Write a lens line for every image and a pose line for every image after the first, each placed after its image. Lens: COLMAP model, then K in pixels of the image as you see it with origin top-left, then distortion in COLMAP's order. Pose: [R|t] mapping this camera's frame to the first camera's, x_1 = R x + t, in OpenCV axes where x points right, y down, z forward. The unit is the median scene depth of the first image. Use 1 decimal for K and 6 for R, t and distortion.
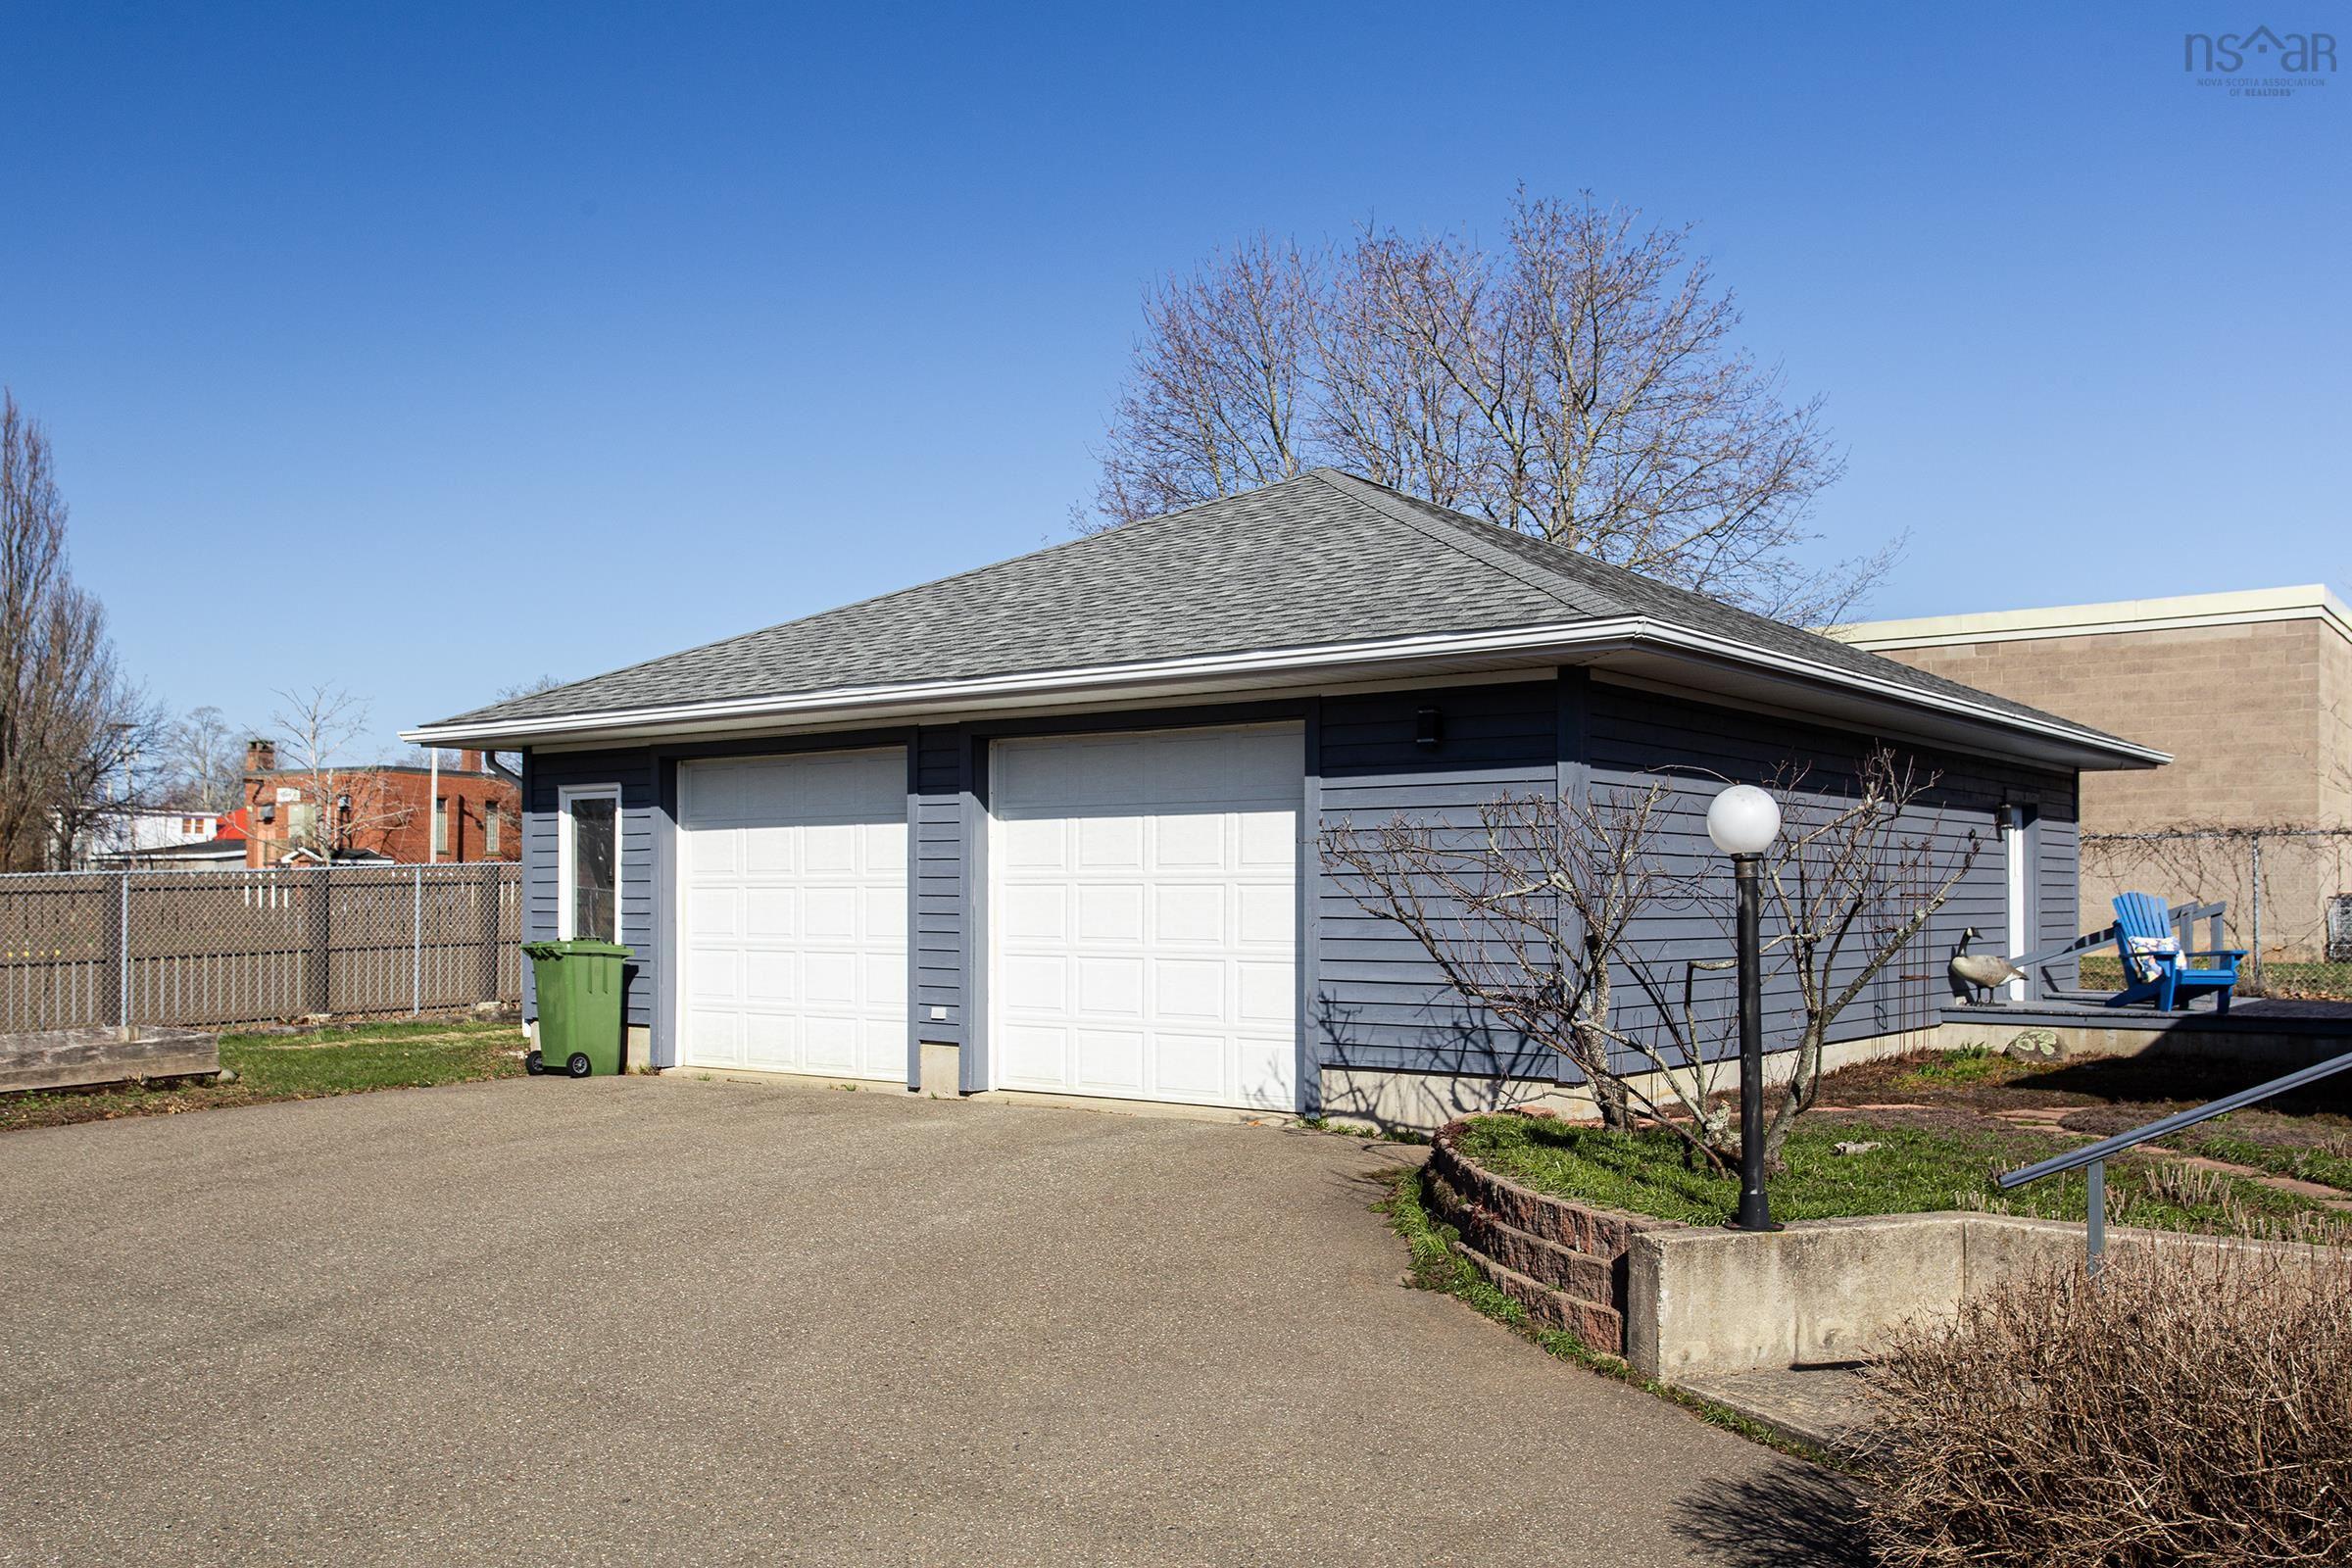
lens RADIAL K [[2061.4, 0, 1177.6], [0, 2061.4, 781.3], [0, 0, 1]] dist [-0.004177, -0.001373]
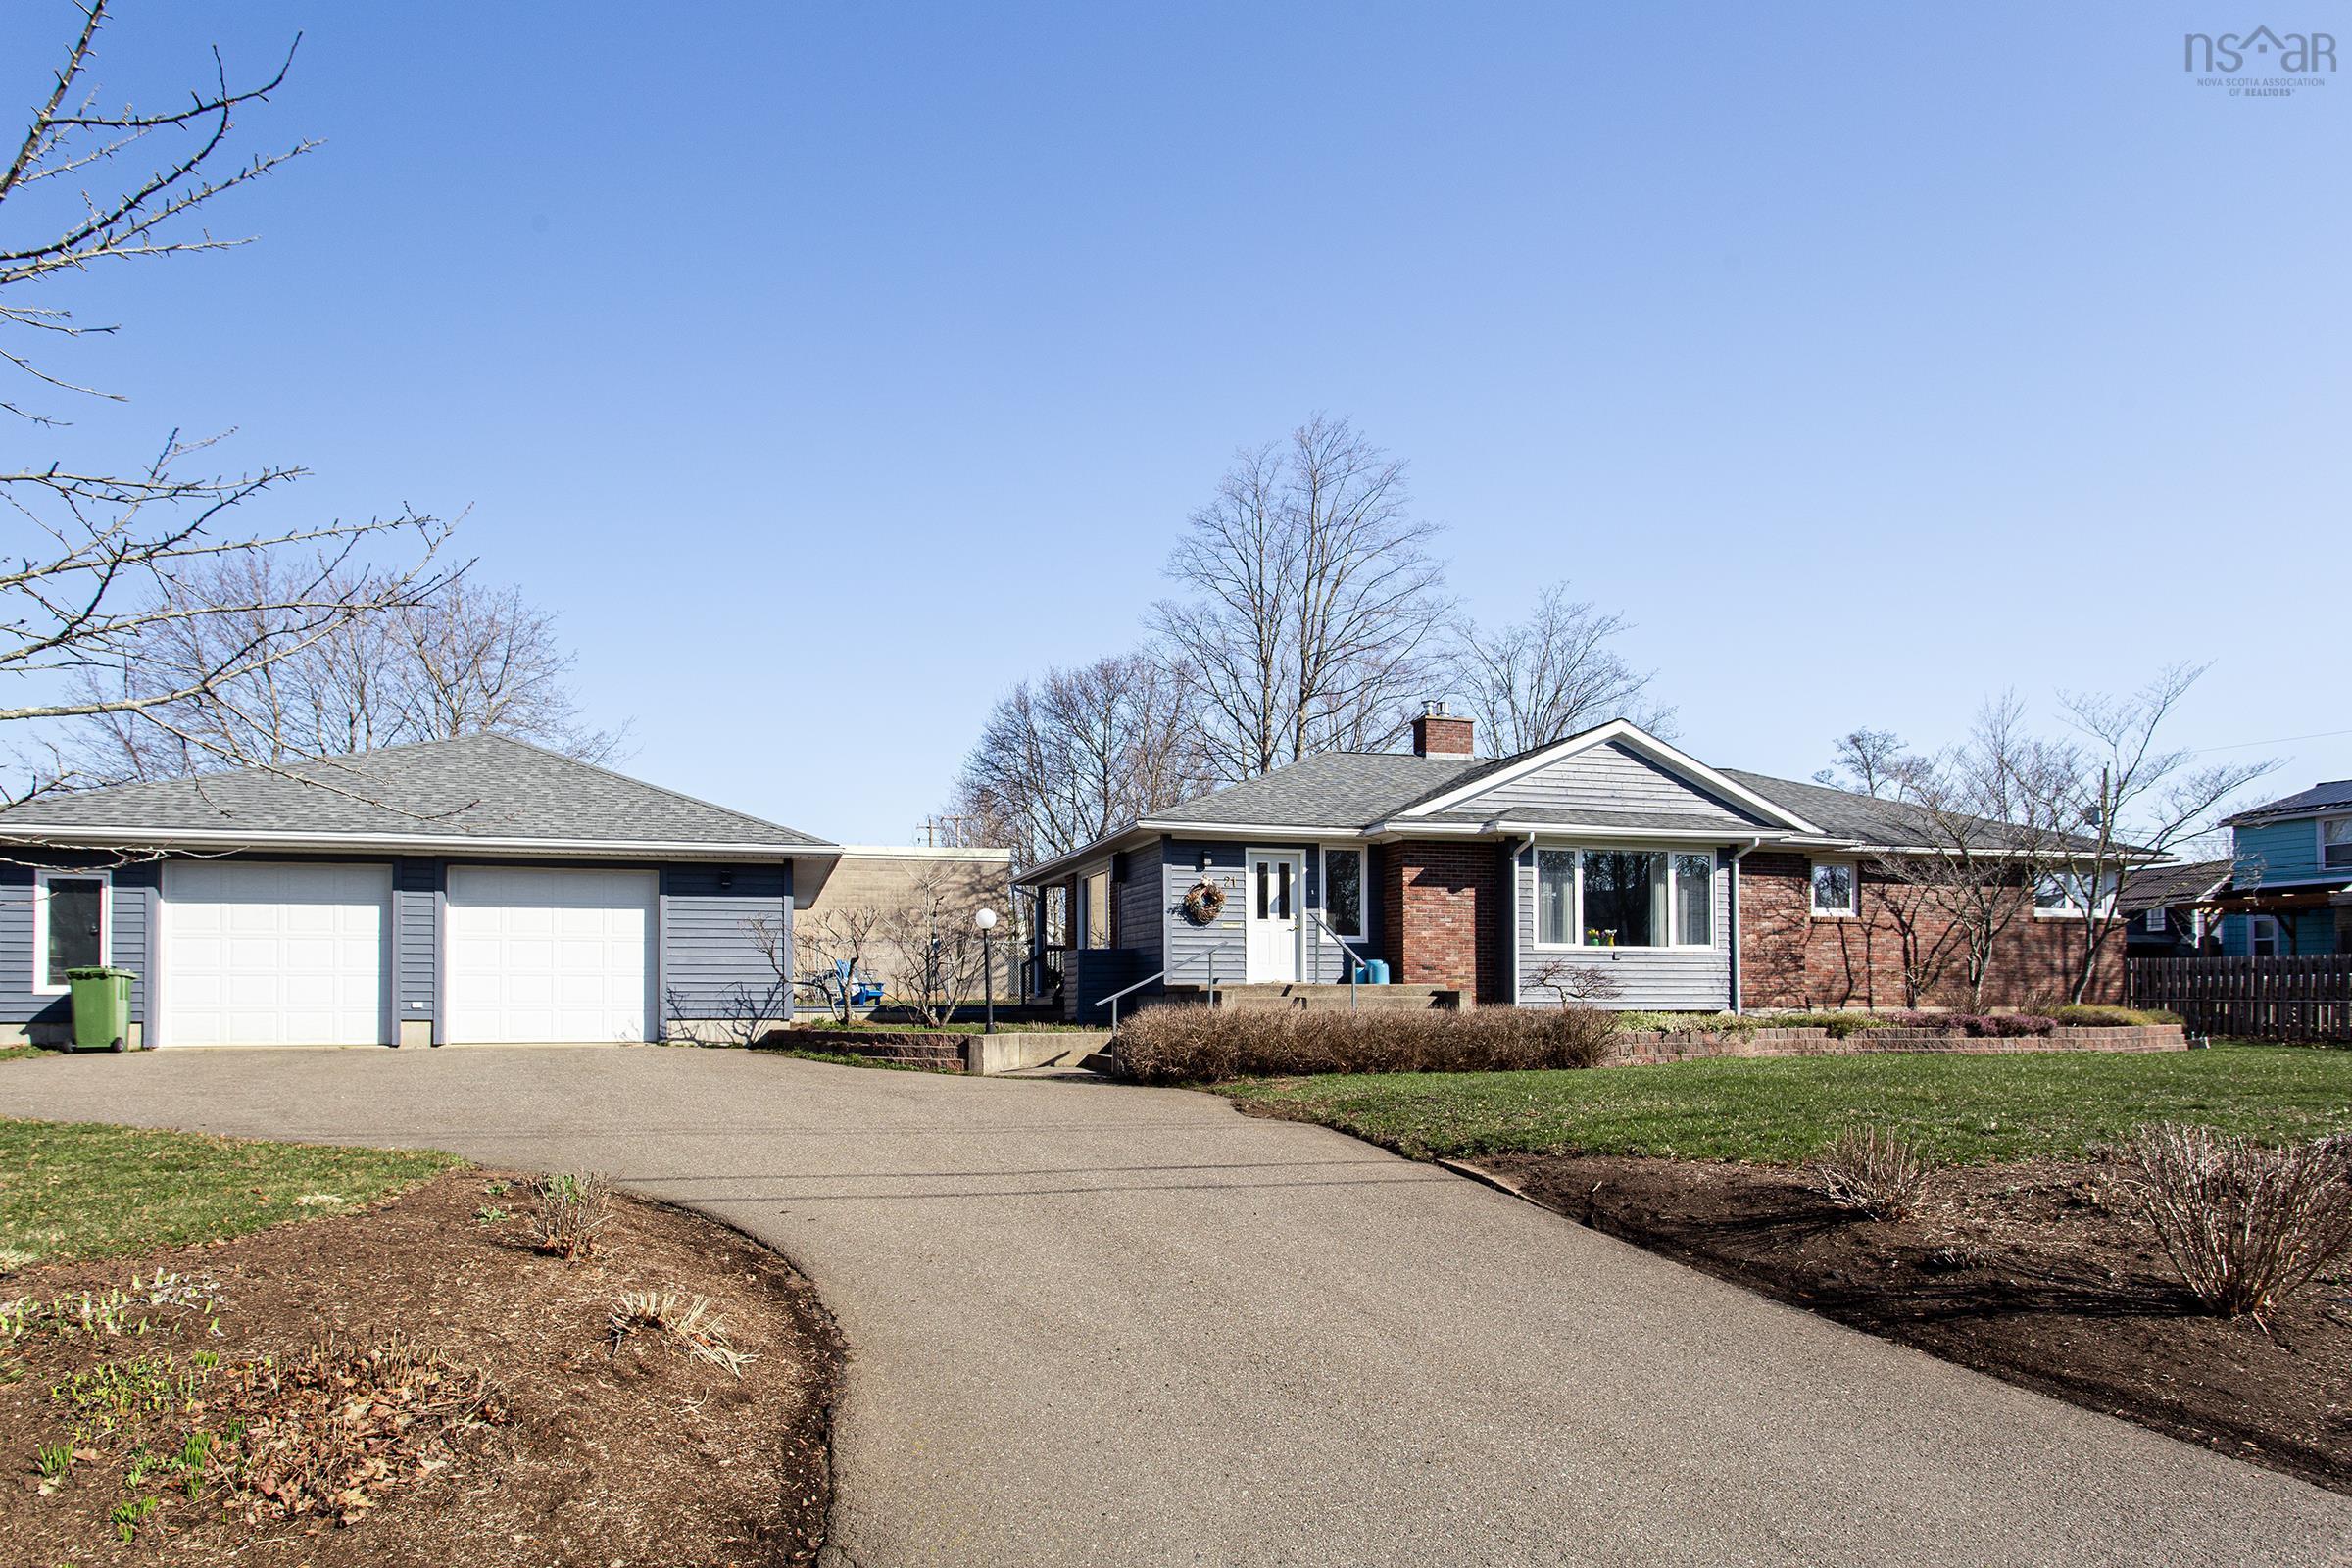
lens RADIAL K [[1256.9, 0, 1114.6], [0, 1256.9, 968.7], [0, 0, 1]] dist [-0.002929, -0.002976]
pose [[0.610473, 0.014225, 0.791909, -0.644095], [-0.045166, 0.998837, 0.016876, 0.029093], [-0.790748, -0.046070, 0.610406, -0.230420]]
